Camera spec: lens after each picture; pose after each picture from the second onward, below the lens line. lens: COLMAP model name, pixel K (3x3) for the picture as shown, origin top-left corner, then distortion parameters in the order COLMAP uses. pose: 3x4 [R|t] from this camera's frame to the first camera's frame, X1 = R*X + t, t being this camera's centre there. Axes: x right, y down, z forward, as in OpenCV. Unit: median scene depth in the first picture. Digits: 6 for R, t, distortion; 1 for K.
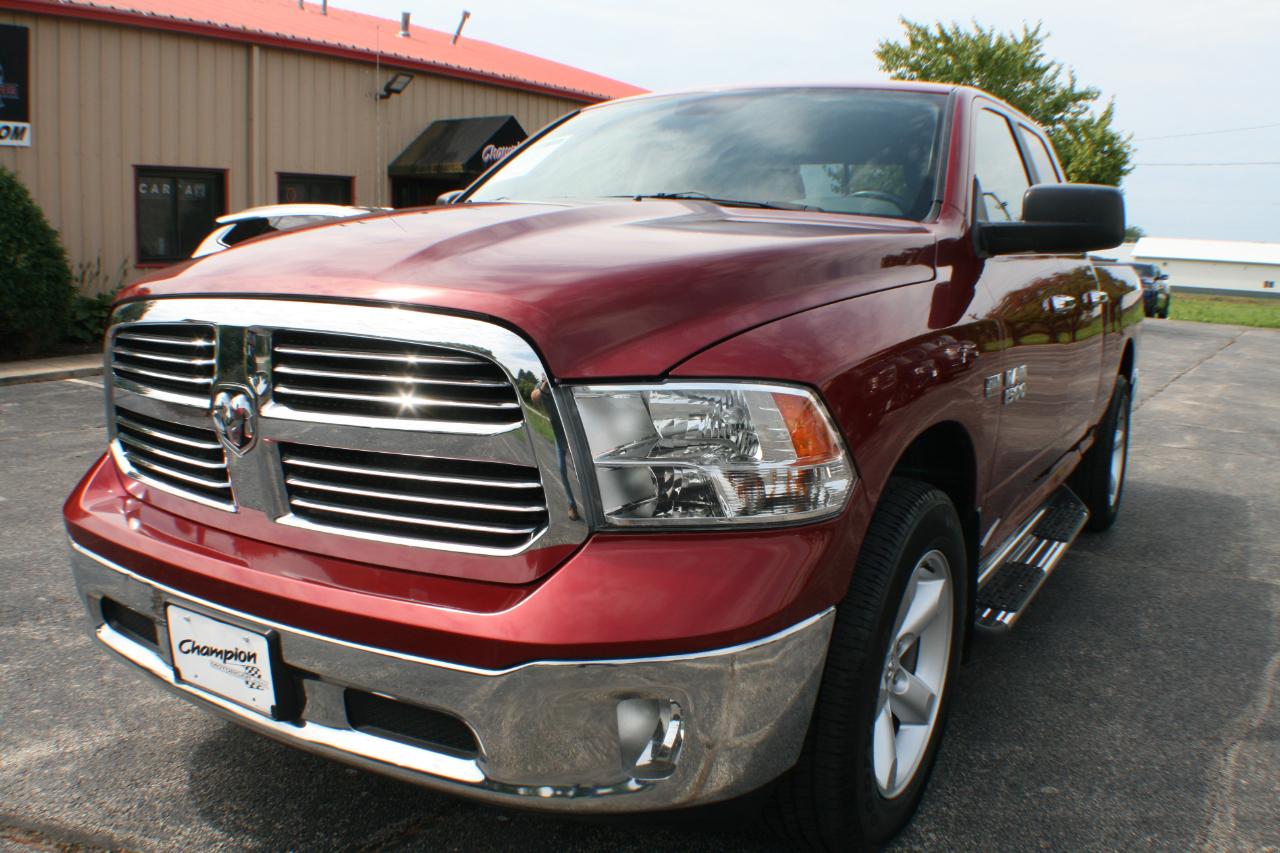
lens RADIAL K [[1071.7, 0, 644.0], [0, 1071.7, 458.9], [0, 0, 1]] dist [-0.216514, 0.074278]
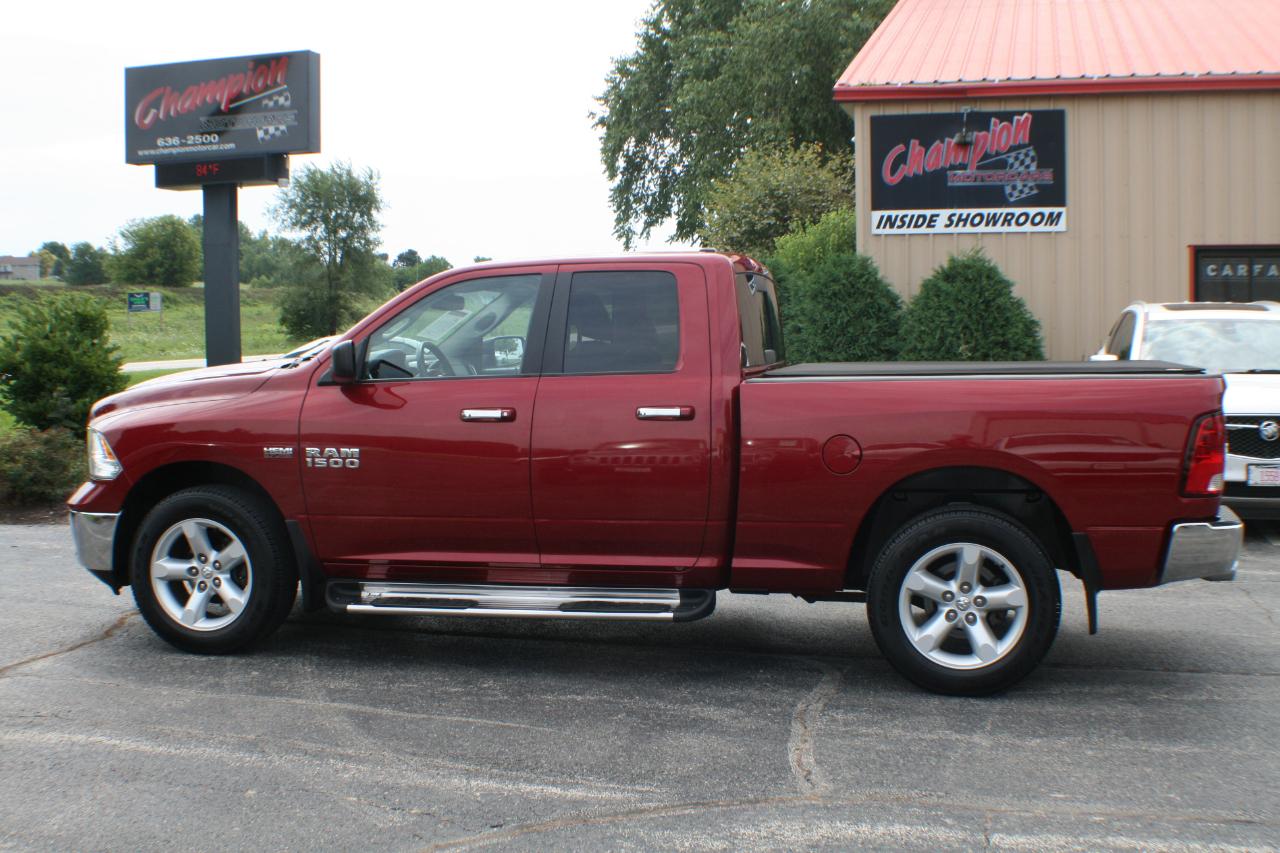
lens RADIAL K [[1520.9, 0, 633.8], [0, 1520.9, 484.2], [0, 0, 1]] dist [-0.187418, 0.074651]
pose [[0.317746, 0.075951, -0.945129, 3.992973], [-0.161461, 0.986562, 0.024998, -0.237033], [0.934327, 0.144659, 0.325740, 0.905290]]
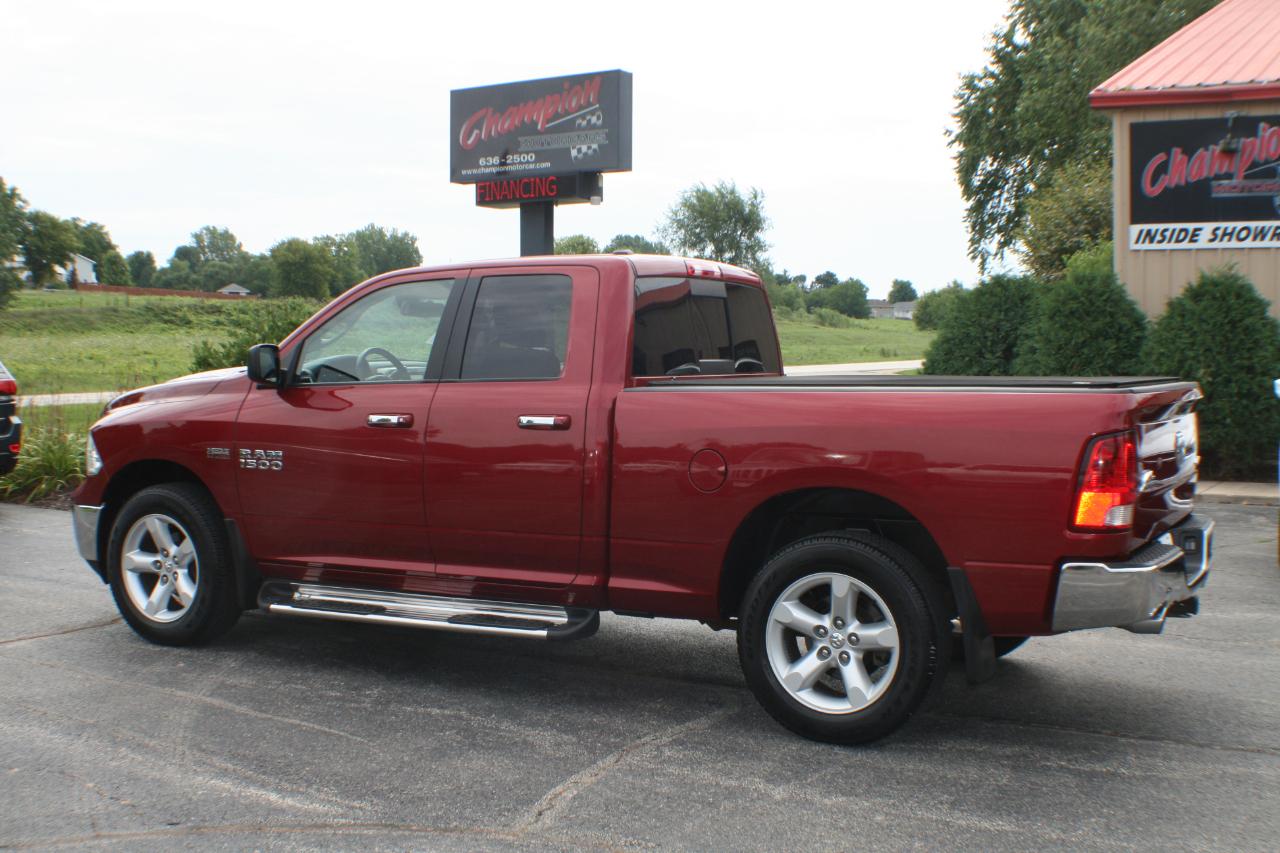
lens RADIAL K [[1520.9, 0, 633.8], [0, 1520.9, 484.2], [0, 0, 1]] dist [-0.187418, 0.074651]
pose [[0.043329, 0.068258, -0.996726, 4.049085], [-0.185956, 0.980780, 0.059082, -0.412476], [0.981602, 0.182787, 0.055190, 2.055208]]
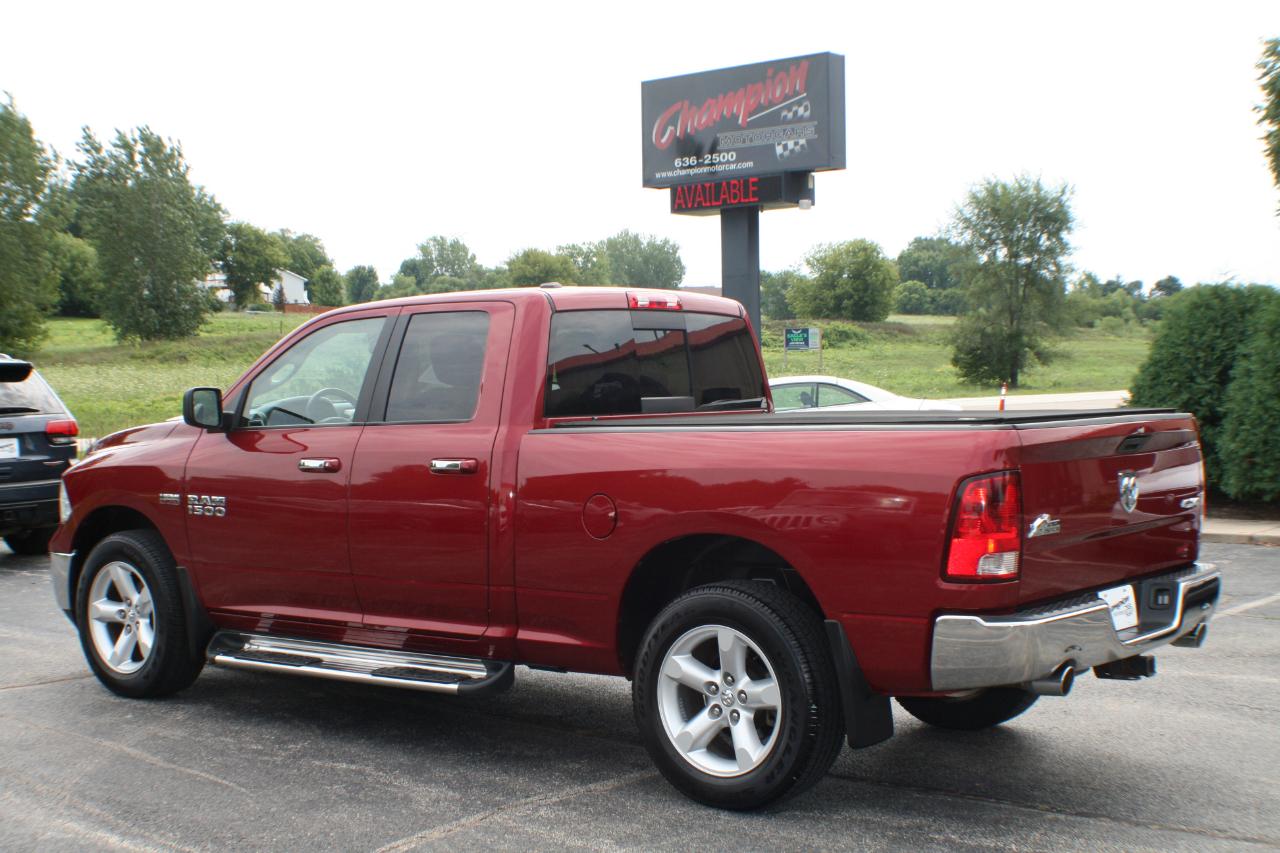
lens RADIAL K [[1802.1, 0, 637.1], [0, 1802.1, 481.4], [0, 0, 1]] dist [-0.170276, 0.062929]
pose [[-0.127537, 0.039397, -0.991051, 4.387021], [-0.172592, 0.983085, 0.061291, -0.569801], [0.976702, 0.178864, -0.118581, 2.808750]]
